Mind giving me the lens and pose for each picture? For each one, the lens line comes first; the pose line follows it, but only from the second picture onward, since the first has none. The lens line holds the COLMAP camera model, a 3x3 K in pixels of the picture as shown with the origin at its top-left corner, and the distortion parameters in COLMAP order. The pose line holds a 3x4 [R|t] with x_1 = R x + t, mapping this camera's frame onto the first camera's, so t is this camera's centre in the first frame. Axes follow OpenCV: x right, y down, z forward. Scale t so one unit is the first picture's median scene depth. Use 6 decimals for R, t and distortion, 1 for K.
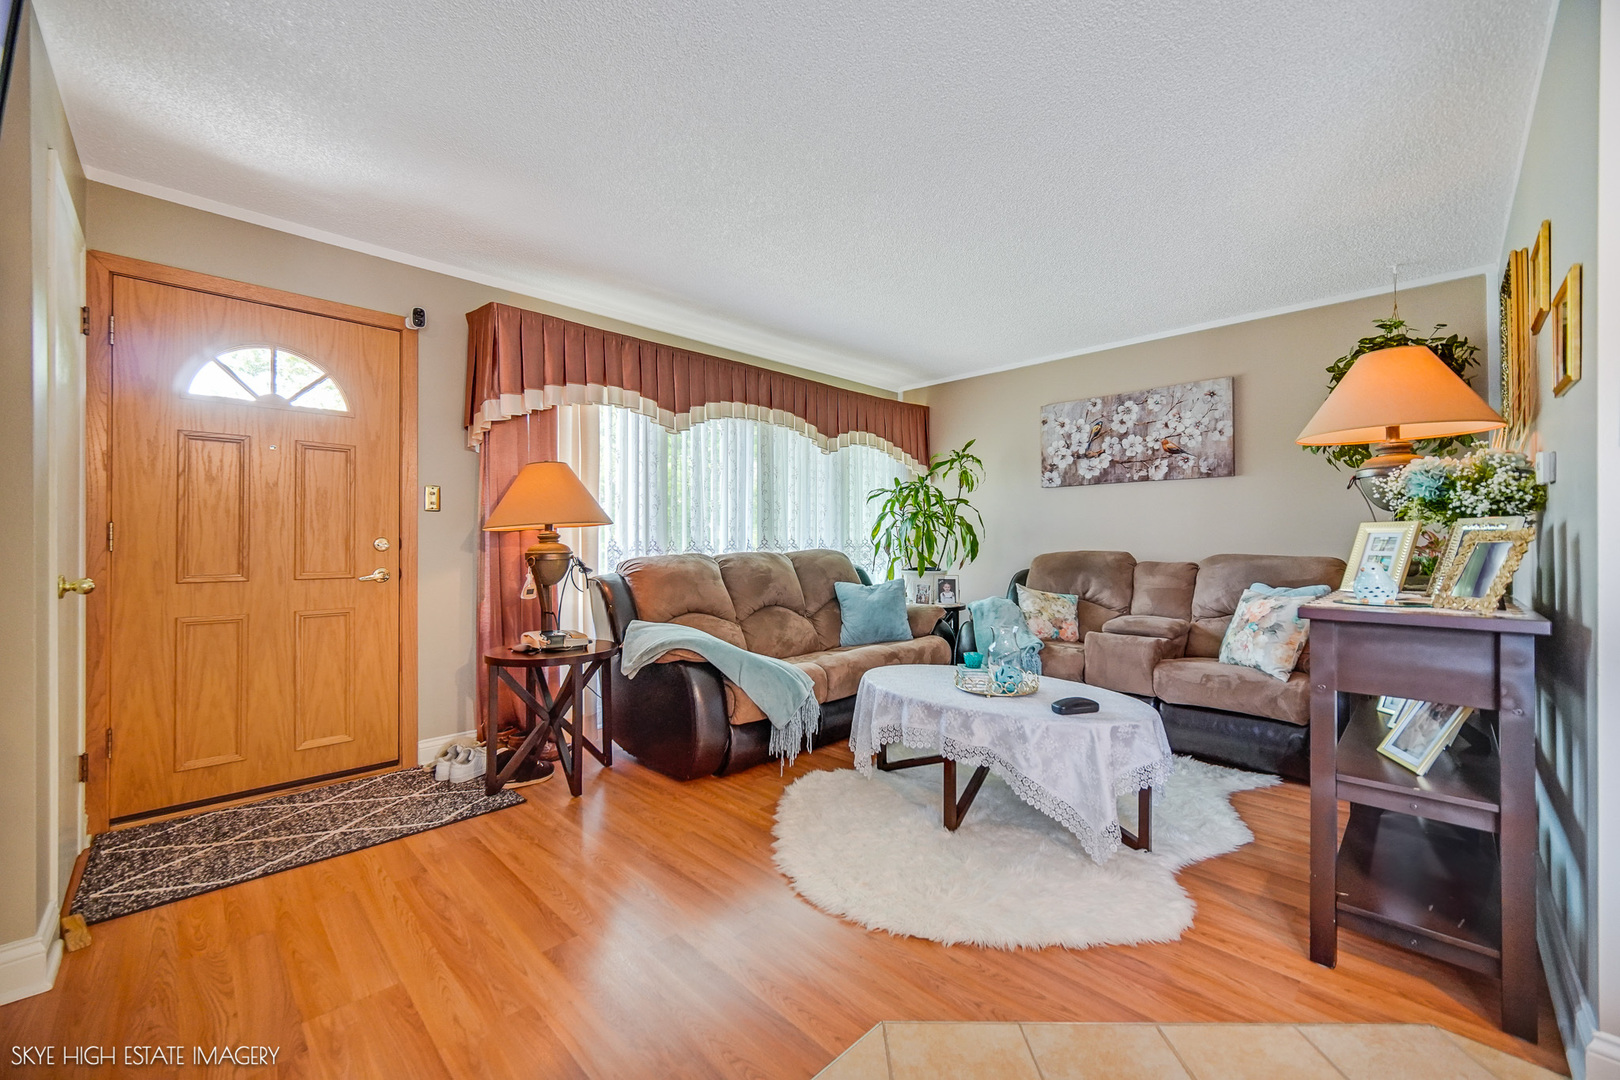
lens RADIAL K [[633.1, 0, 810.0], [0, 633.1, 540.0], [0, 0, 1]] dist [0.000493, -0.000075]
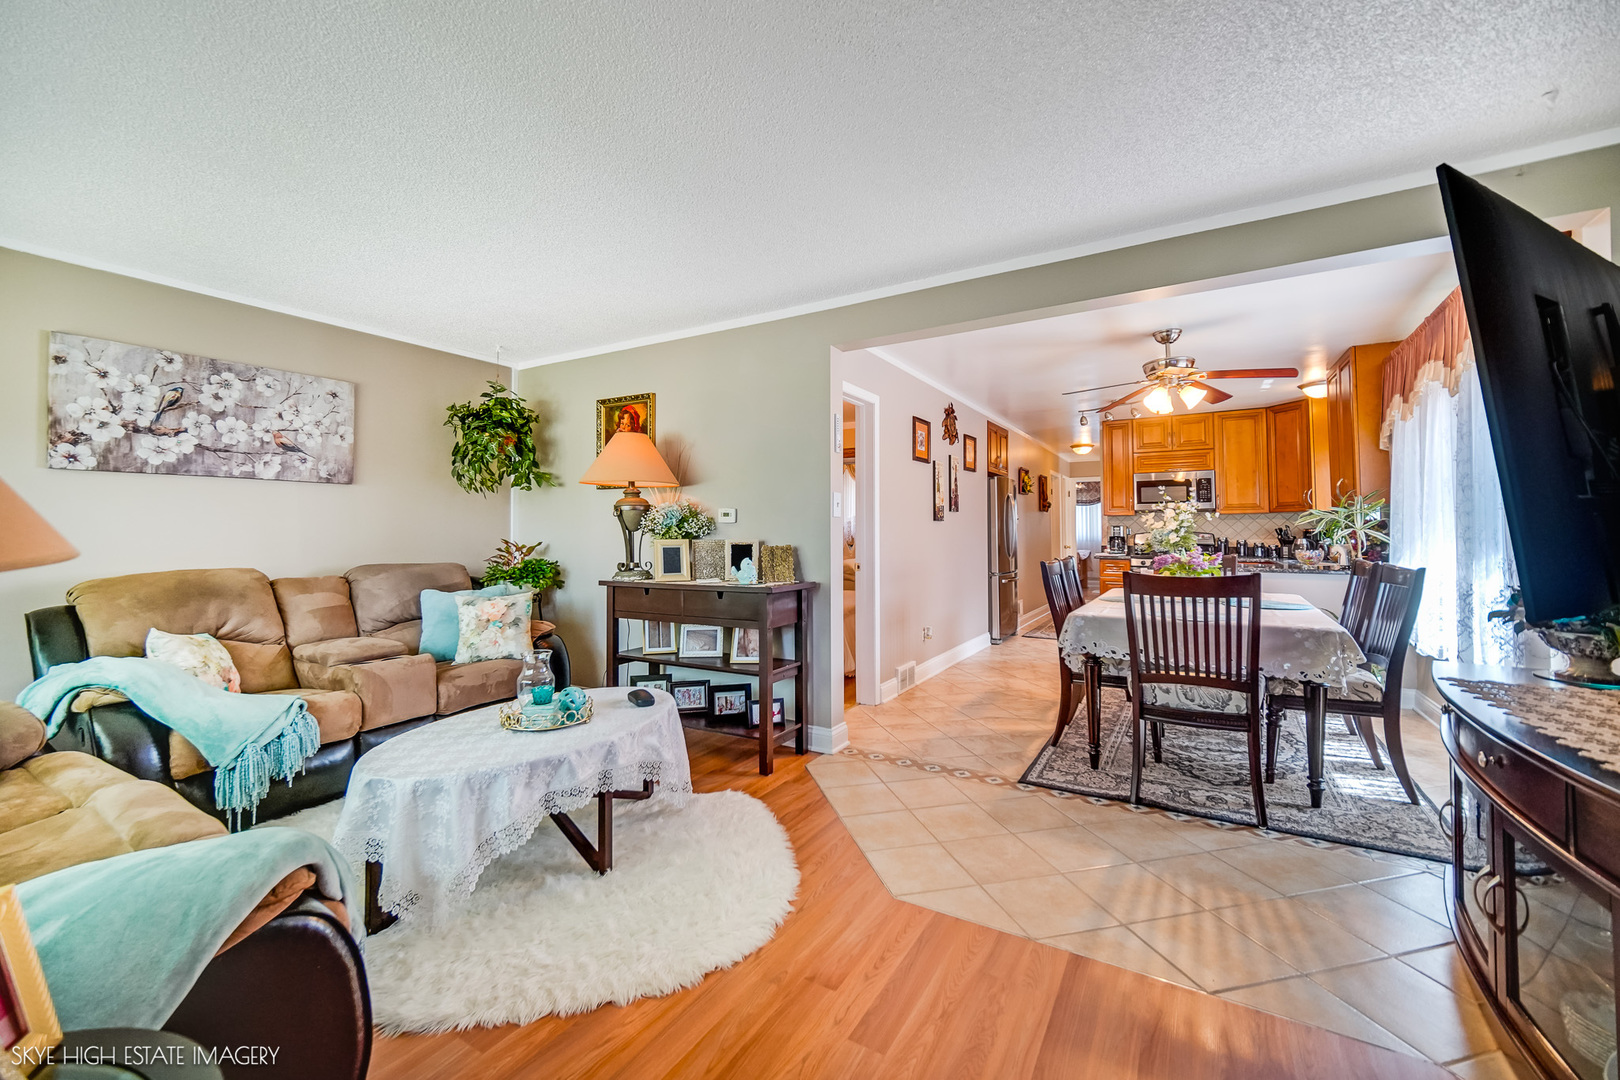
lens RADIAL K [[654.6, 0, 787.1], [0, 654.6, 534.3], [0, 0, 1]] dist [-0.000927, -0.000130]
pose [[-0.217964, -0.002166, 0.975954, -0.446017], [0.002851, 0.999992, 0.002856, -0.023980], [-0.975953, 0.003405, -0.217956, 0.539294]]
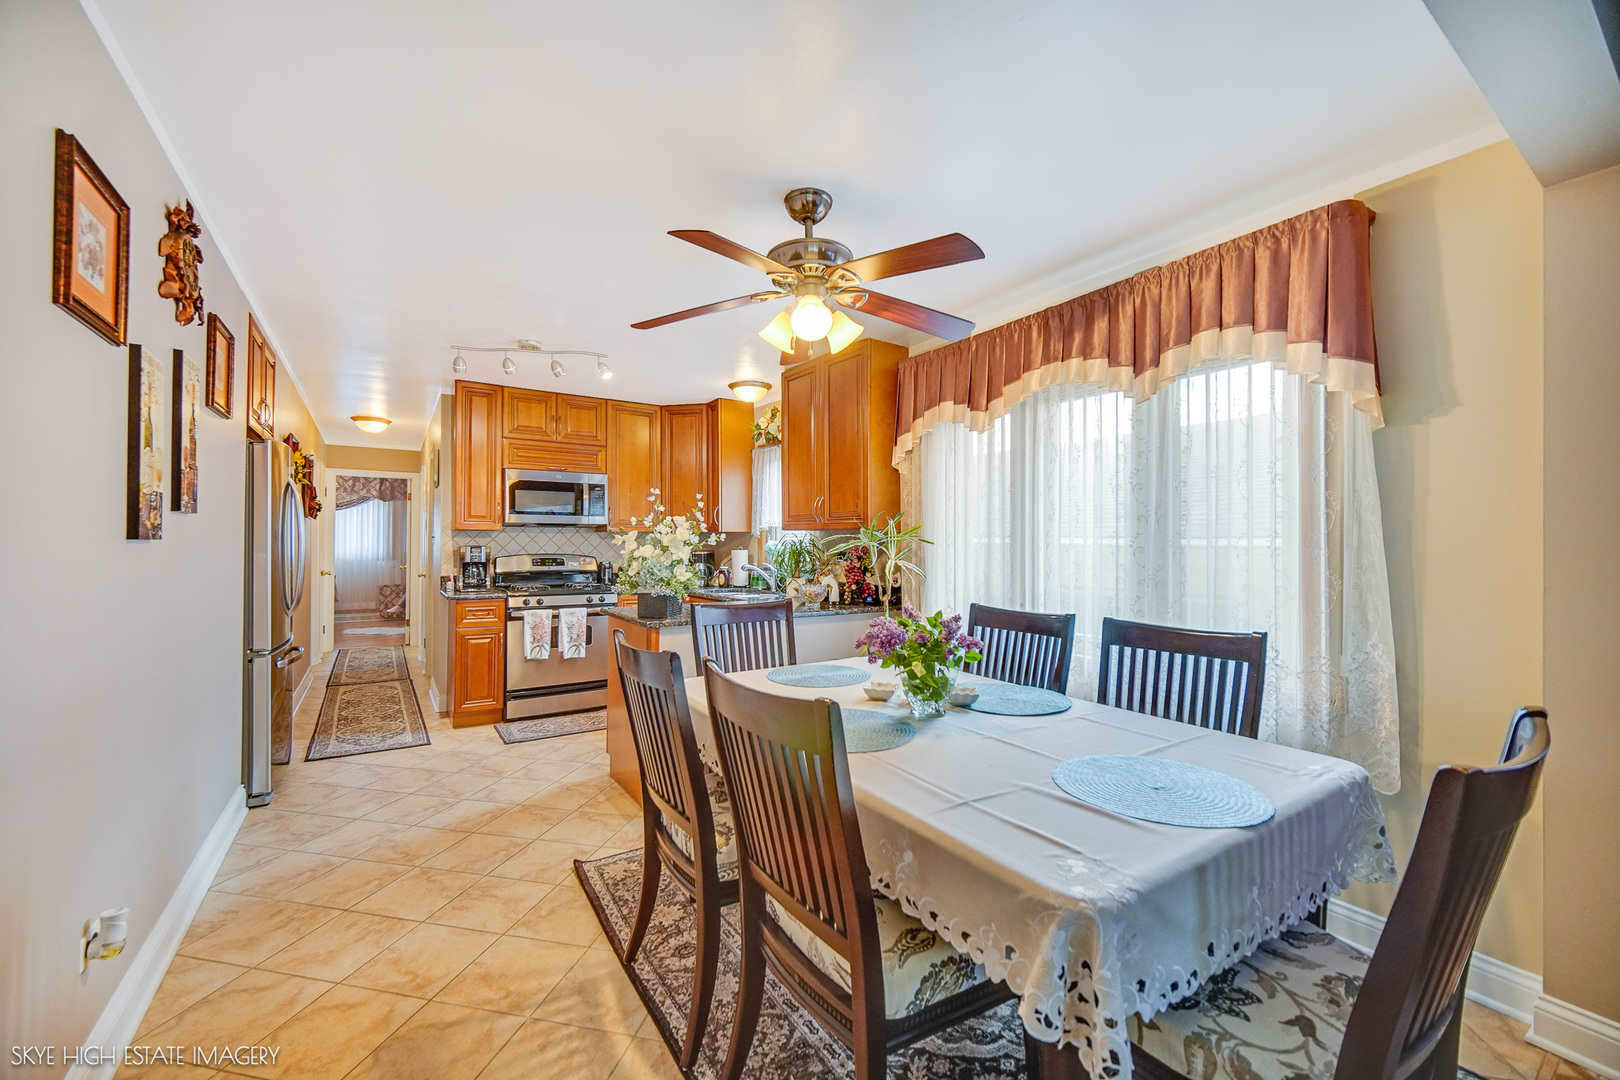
lens RADIAL K [[633.1, 0, 810.0], [0, 633.1, 540.0], [0, 0, 1]] dist [0.000493, -0.000075]
pose [[-0.982530, -0.003027, 0.186079, 0.277427], [-0.004044, 0.999979, -0.005083, -0.045375], [-0.186060, -0.005747, -0.982522, 0.275334]]
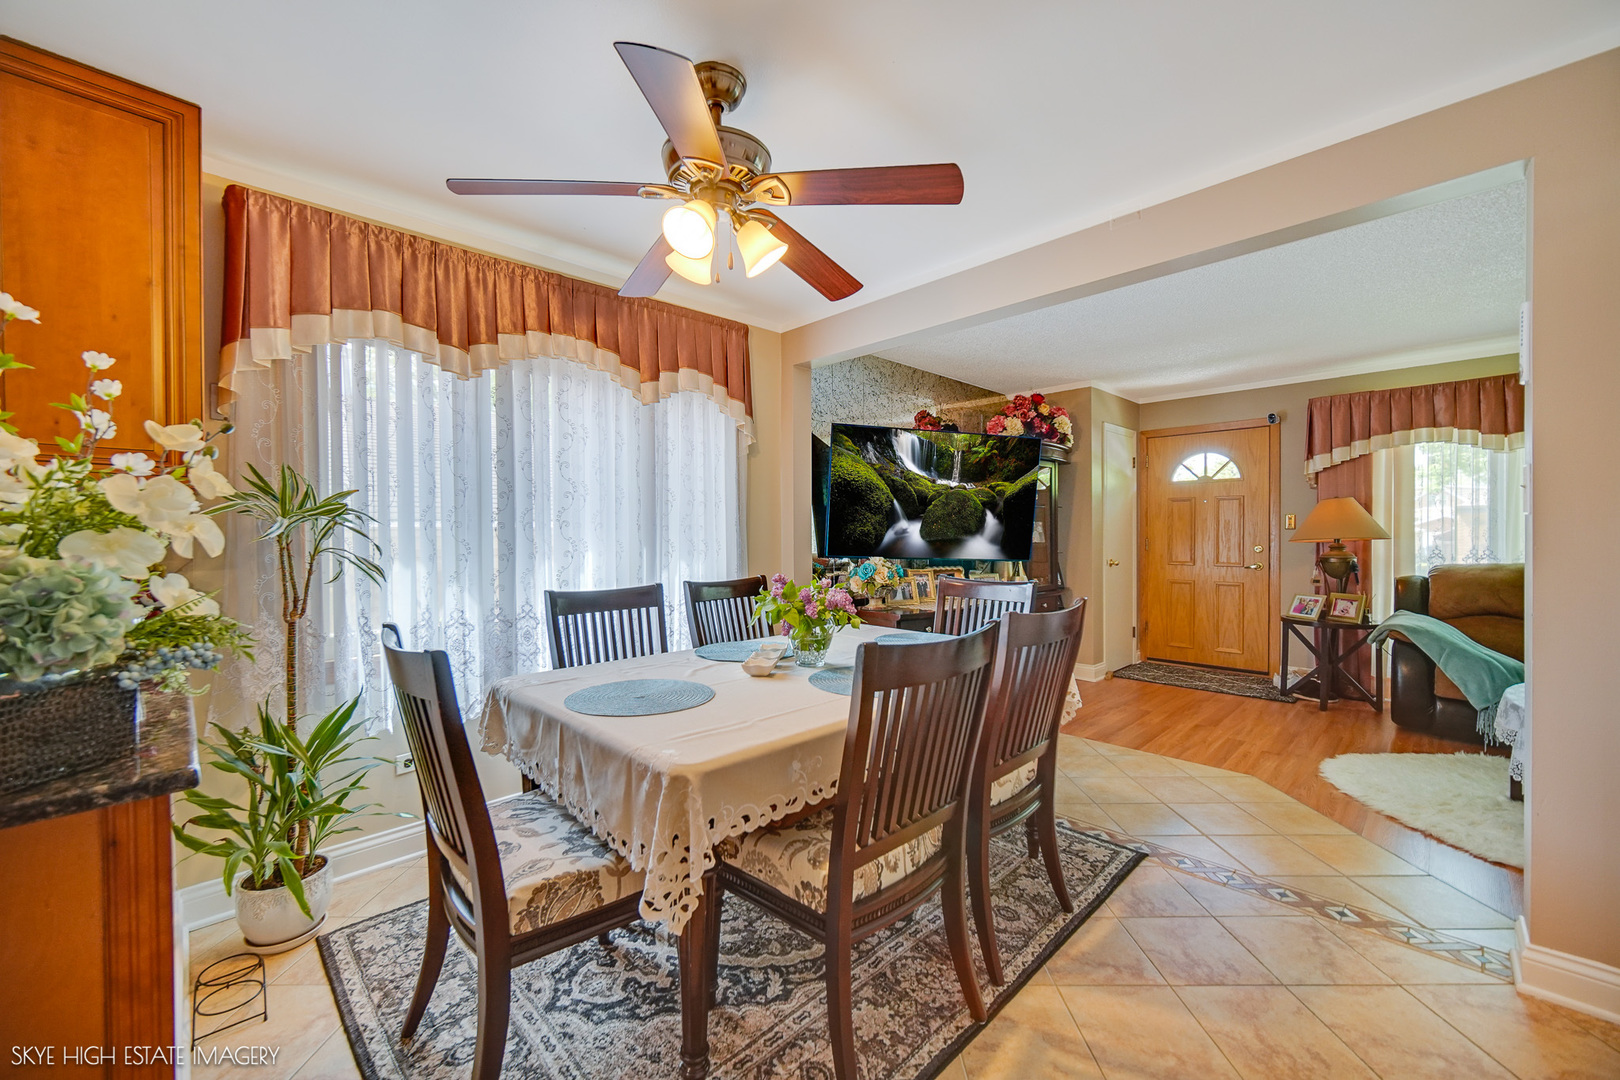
lens RADIAL K [[633.1, 0, 810.0], [0, 633.1, 540.0], [0, 0, 1]] dist [0.000493, -0.000075]
pose [[-0.005423, 0.011324, -0.999921, 0.797607], [0.005873, 0.999919, 0.011292, -0.033010], [0.999968, -0.005811, -0.005489, -0.181093]]
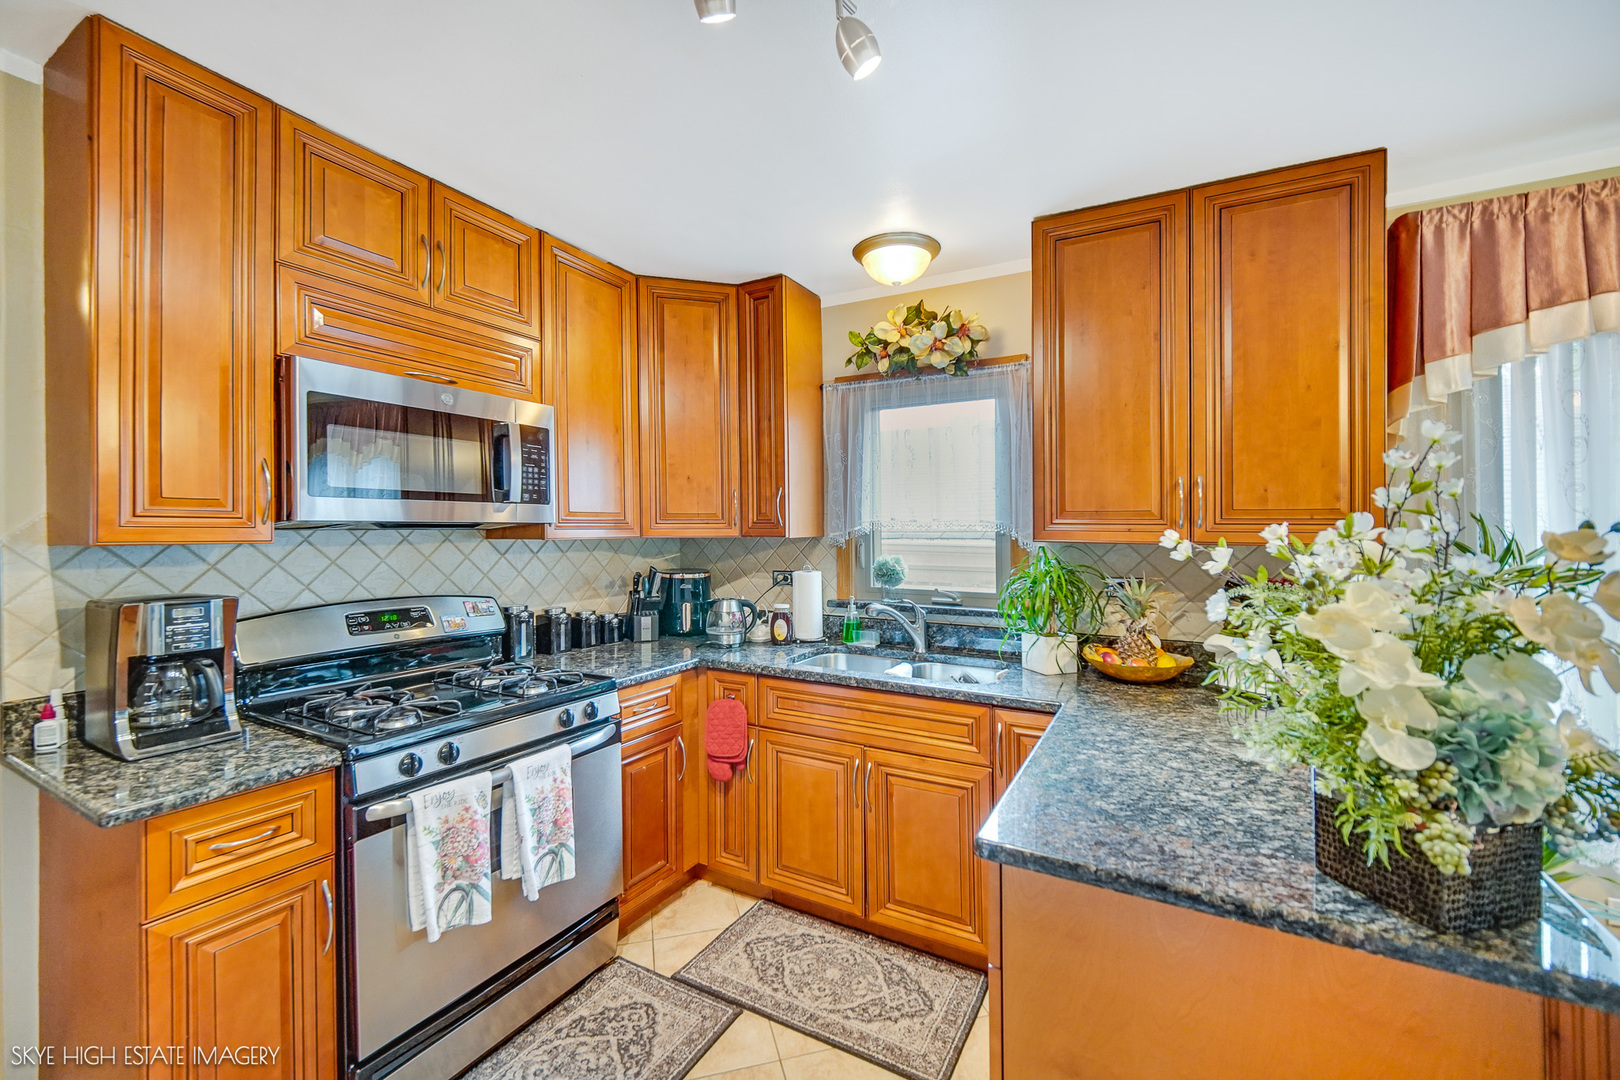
lens RADIAL K [[651.2, 0, 818.9], [0, 651.2, 533.8], [0, 0, 1]] dist [0.001607, 0.000009]
pose [[-0.959730, 0.001553, -0.280919, 0.846080], [-0.000810, 0.999965, 0.008295, -0.076533], [0.280922, 0.008188, -0.959696, -0.291452]]
